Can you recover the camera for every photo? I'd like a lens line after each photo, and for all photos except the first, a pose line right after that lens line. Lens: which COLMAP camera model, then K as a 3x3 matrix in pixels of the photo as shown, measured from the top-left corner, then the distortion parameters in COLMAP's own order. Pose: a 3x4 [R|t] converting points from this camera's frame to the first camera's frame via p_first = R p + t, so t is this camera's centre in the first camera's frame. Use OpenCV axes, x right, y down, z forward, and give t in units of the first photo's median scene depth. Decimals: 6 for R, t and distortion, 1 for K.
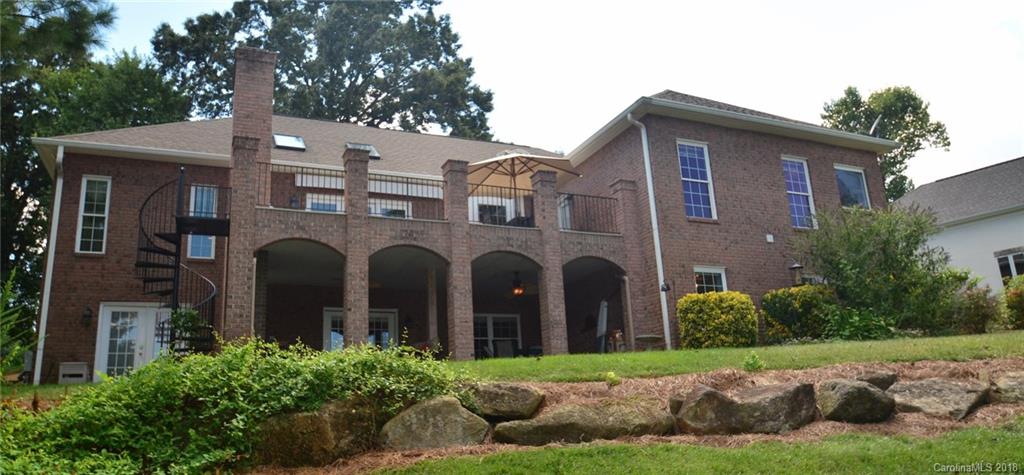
lens RADIAL K [[685.2, 0, 511.7], [0, 685.2, 238.5], [0, 0, 1]] dist [-0.048630, 0.002238]
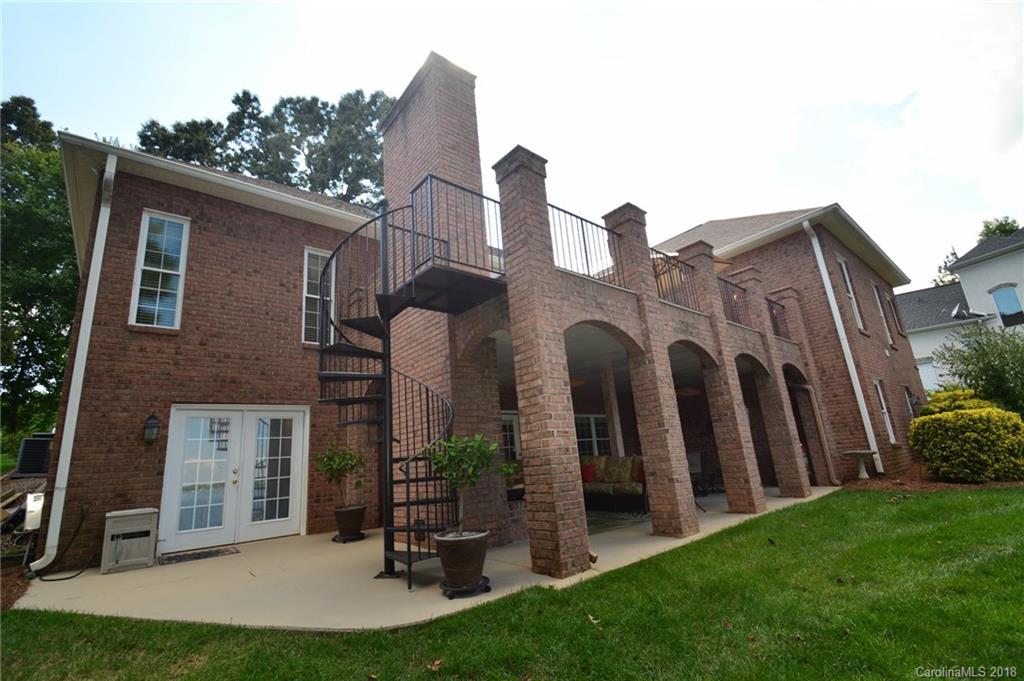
lens RADIAL K [[455.2, 0, 512.5], [0, 455.2, 339.9], [0, 0, 1]] dist [-0.016484, -0.001022]
pose [[0.961713, 0.054397, 0.268607, -0.406544], [-0.051496, 0.998514, -0.017839, 0.023343], [-0.269178, 0.003324, 0.963085, 0.484151]]
